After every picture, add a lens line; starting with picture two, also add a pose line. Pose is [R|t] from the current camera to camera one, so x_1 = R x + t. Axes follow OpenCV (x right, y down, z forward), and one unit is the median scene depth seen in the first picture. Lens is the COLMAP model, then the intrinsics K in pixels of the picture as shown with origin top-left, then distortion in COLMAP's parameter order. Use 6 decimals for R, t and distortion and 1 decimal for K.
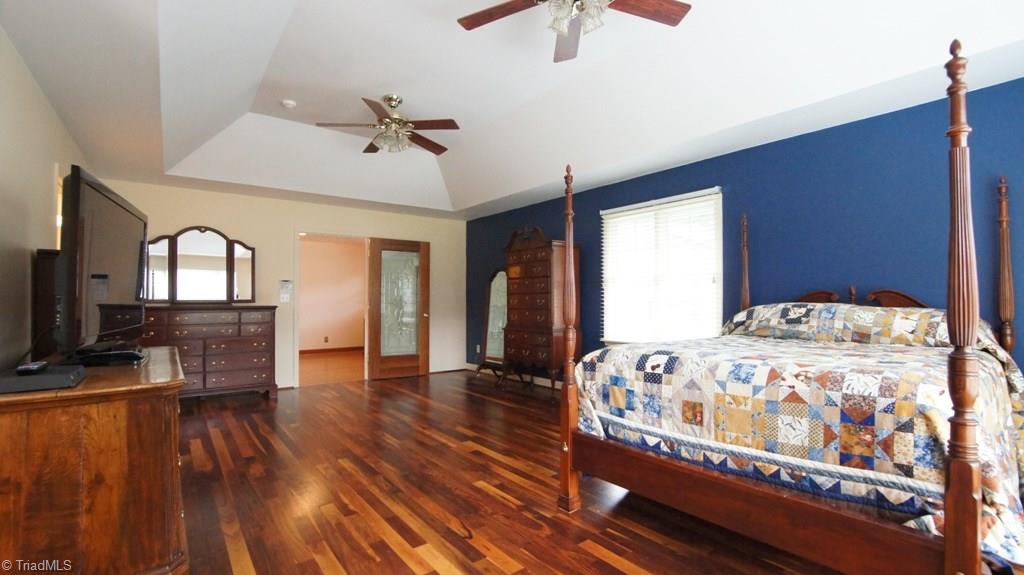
lens RADIAL K [[455.9, 0, 509.5], [0, 455.9, 296.2], [0, 0, 1]] dist [-0.029585, 0.000732]
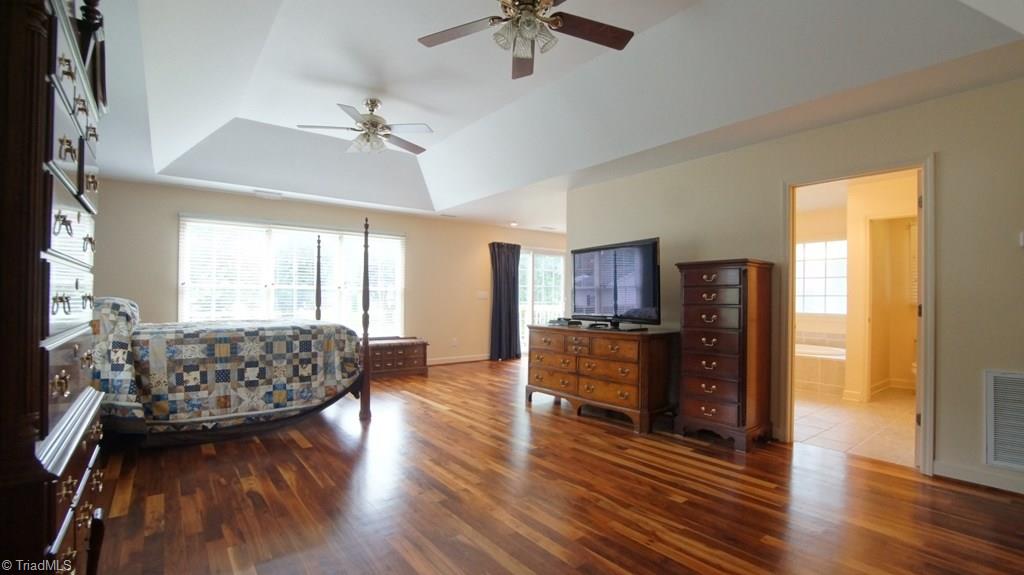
lens RADIAL K [[455.9, 0, 509.5], [0, 455.9, 296.2], [0, 0, 1]] dist [-0.029585, 0.000732]
pose [[-0.999959, -0.008214, -0.003933, -0.326994], [-0.008155, 0.999857, -0.014802, 0.021619], [0.004054, -0.014770, -0.999883, 2.216832]]
